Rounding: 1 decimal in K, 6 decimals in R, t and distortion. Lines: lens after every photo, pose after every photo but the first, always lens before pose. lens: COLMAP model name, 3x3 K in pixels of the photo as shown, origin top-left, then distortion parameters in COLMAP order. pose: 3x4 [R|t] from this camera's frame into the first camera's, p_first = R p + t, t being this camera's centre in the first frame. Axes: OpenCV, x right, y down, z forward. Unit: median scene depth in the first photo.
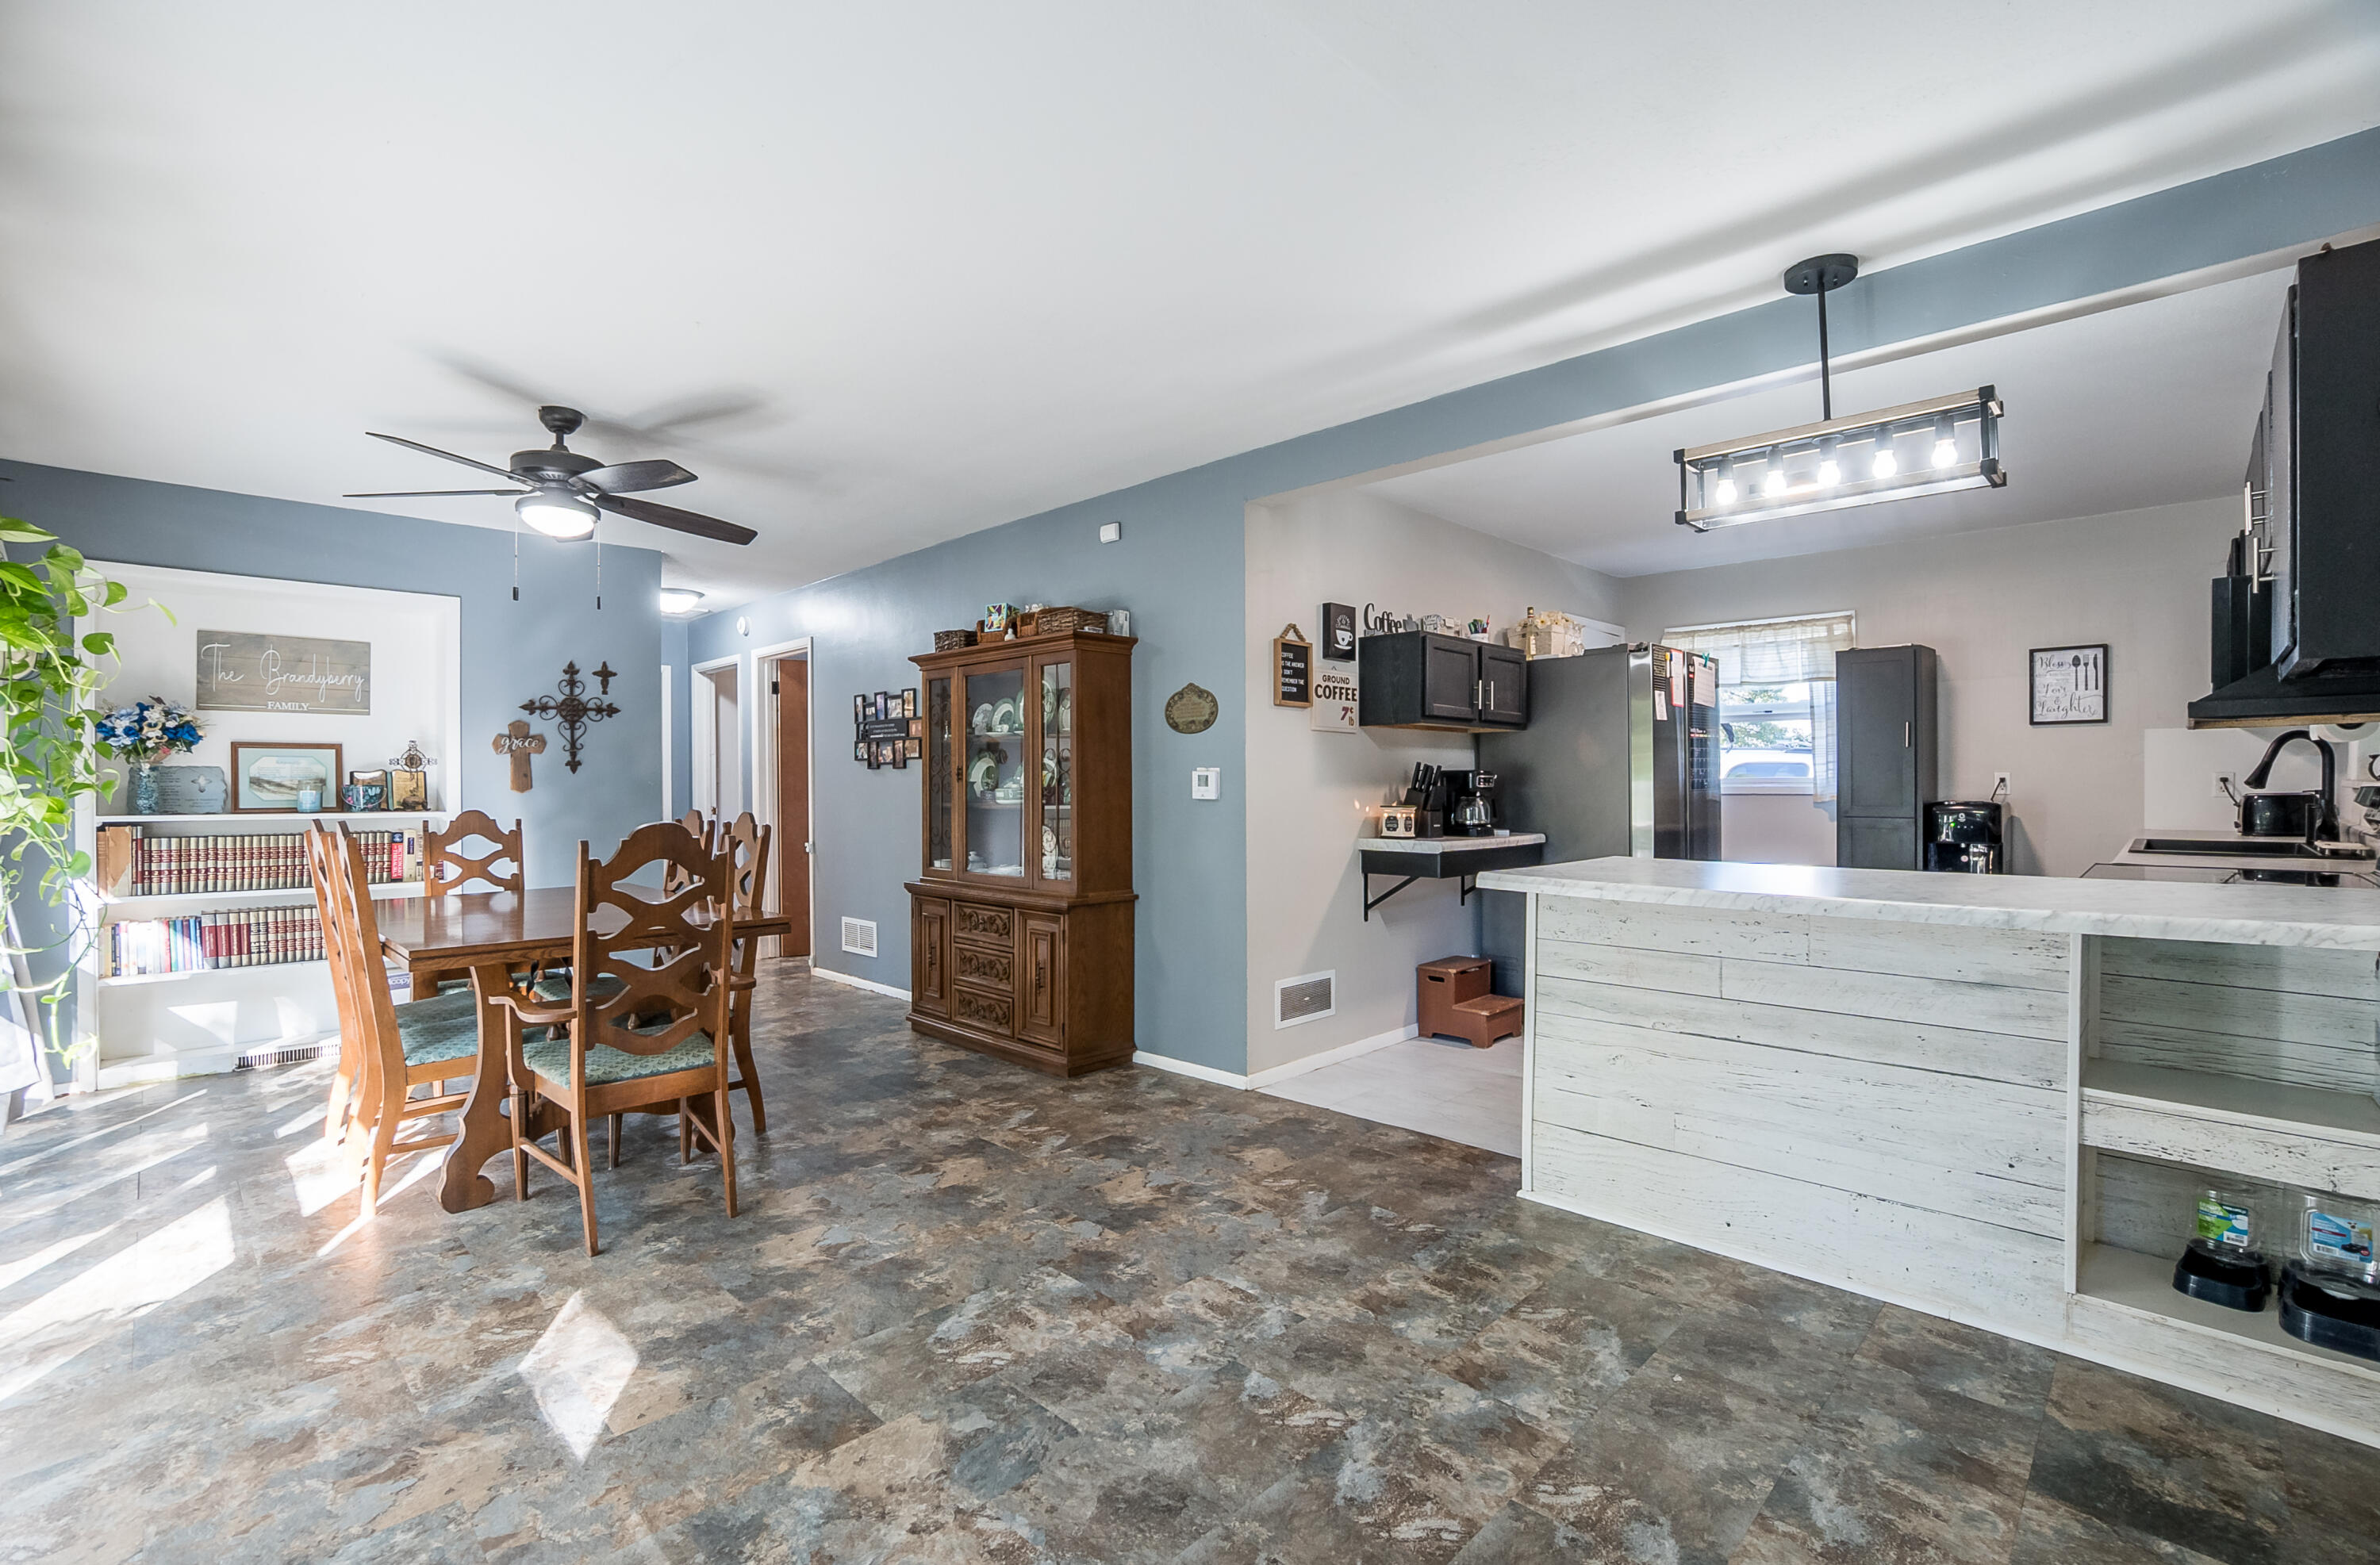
lens RADIAL K [[1060.7, 0, 1190.0], [0, 1060.7, 782.5], [0, 0, 1]] dist [-0.066312, 0.029583]
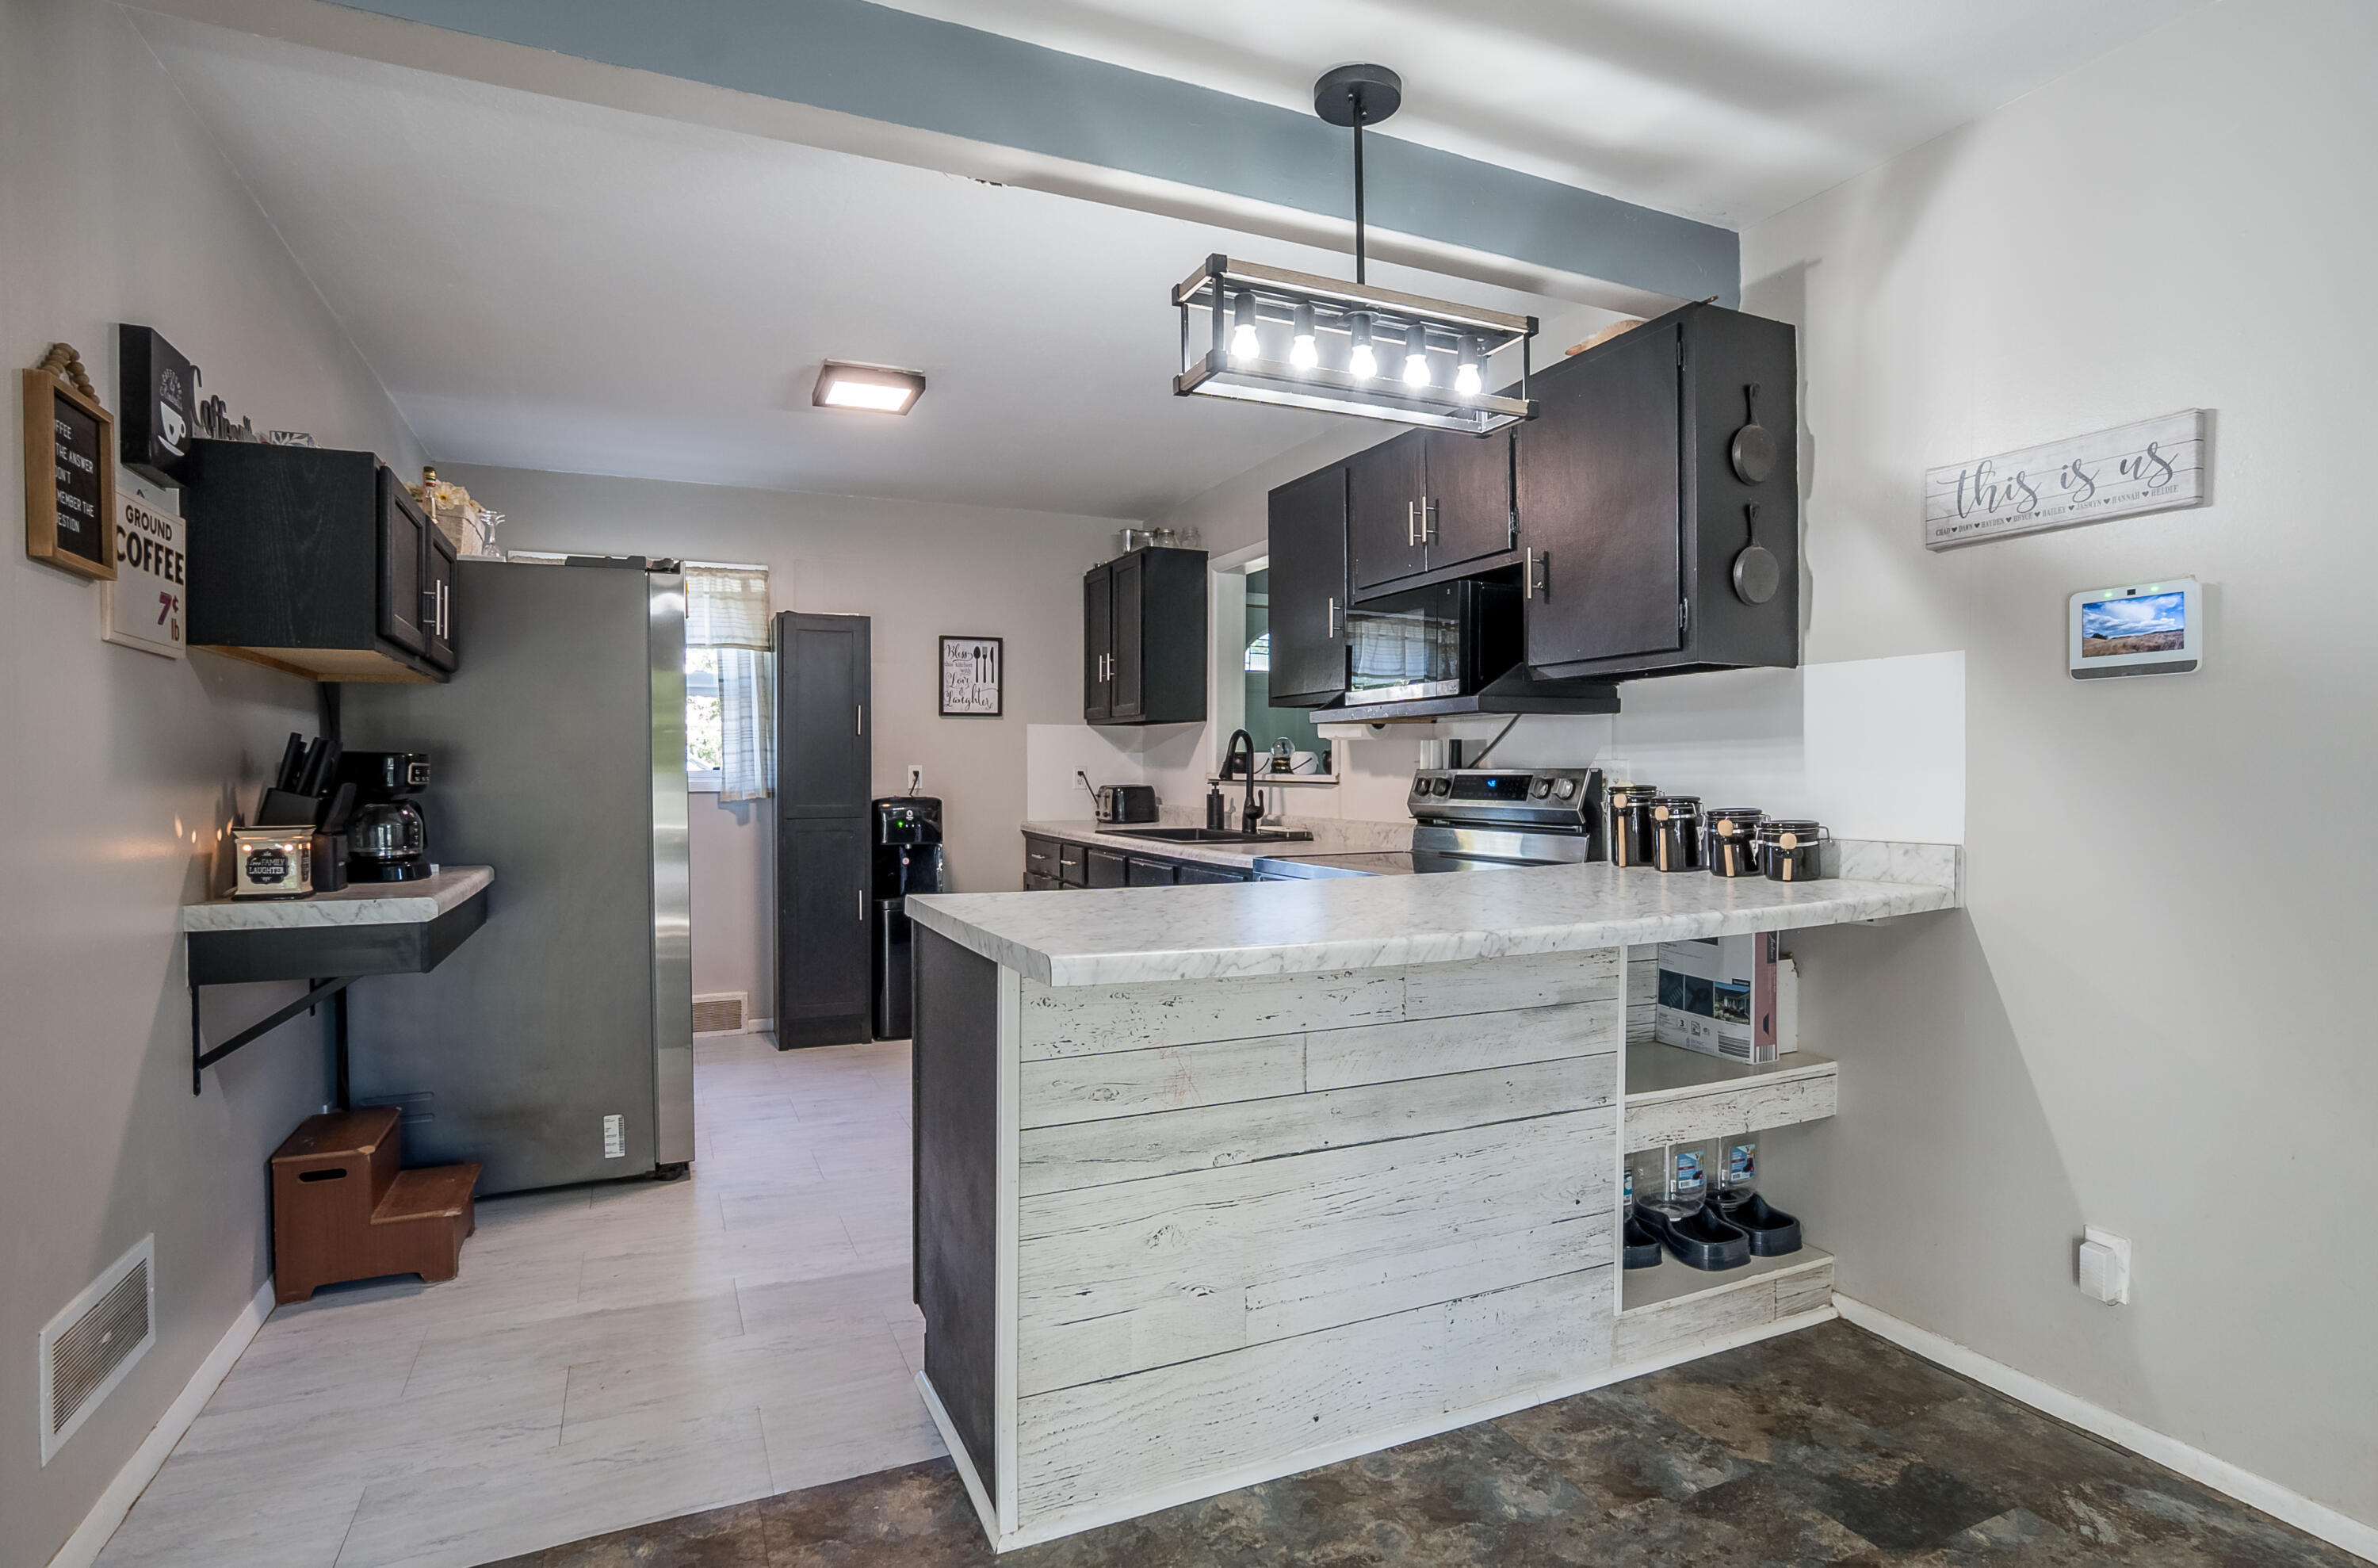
lens RADIAL K [[1182.3, 0, 1189.0], [0, 1182.3, 784.0], [0, 0, 1]] dist [-0.053053, 0.028757]
pose [[0.362758, -0.006160, 0.931863, -0.134742], [0.002395, 0.999981, 0.005678, 0.001831], [-0.931880, 0.000172, 0.362766, 0.476836]]
